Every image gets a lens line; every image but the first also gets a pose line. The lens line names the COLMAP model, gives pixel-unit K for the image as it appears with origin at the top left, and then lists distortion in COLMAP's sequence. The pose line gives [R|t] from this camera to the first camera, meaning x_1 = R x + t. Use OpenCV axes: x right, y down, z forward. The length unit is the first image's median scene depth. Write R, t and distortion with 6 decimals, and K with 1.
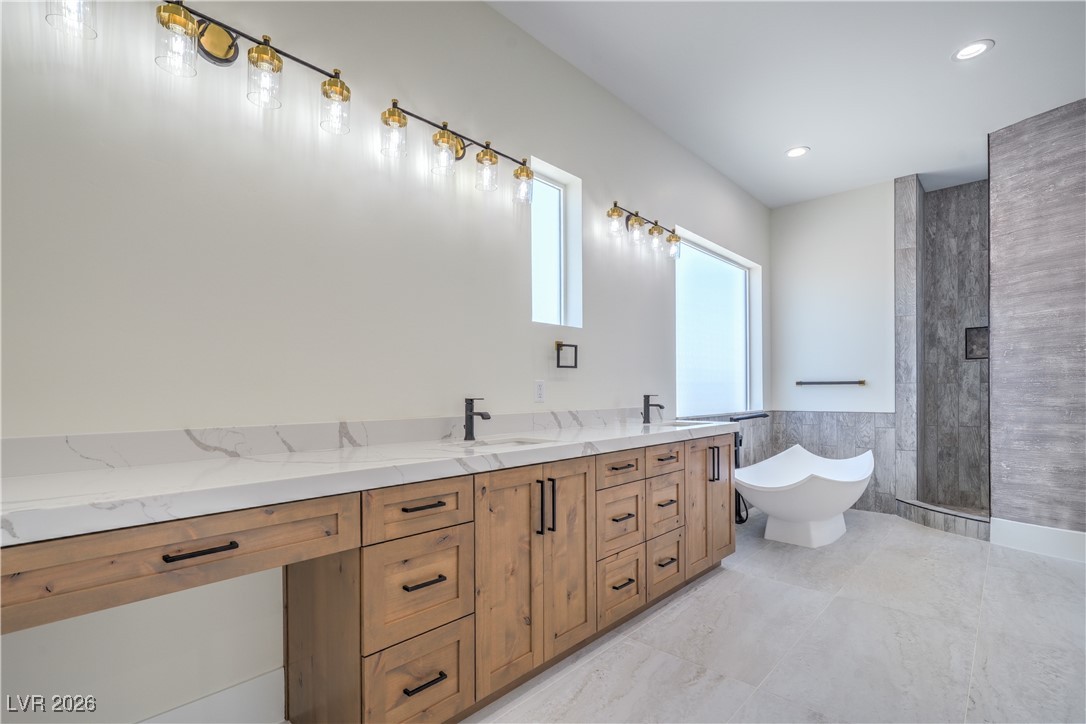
lens RADIAL K [[503.3, 0, 536.1], [0, 503.3, 399.4], [0, 0, 1]] dist [-0.000770, 0.002509]
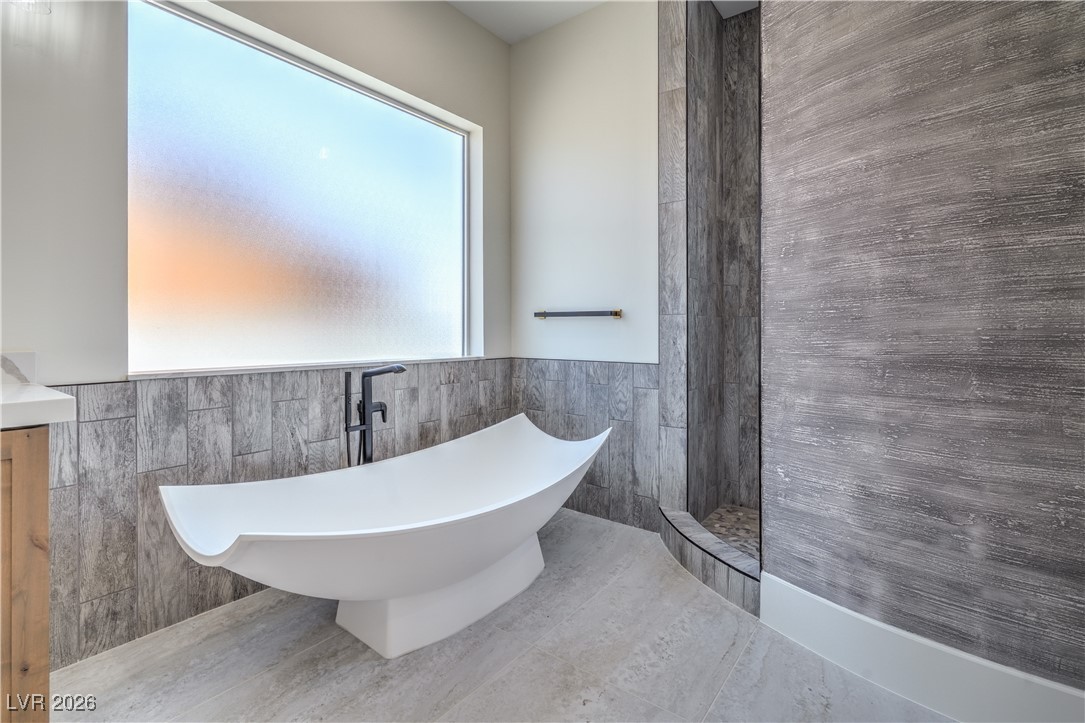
lens RADIAL K [[502.9, 0, 531.4], [0, 502.9, 334.3], [0, 0, 1]] dist [-0.000770, 0.002509]
pose [[0.995594, 0.010604, 0.093163, 0.595831], [-0.009693, 0.999901, -0.010227, -0.001064], [-0.093262, 0.009279, 0.995598, 0.489442]]
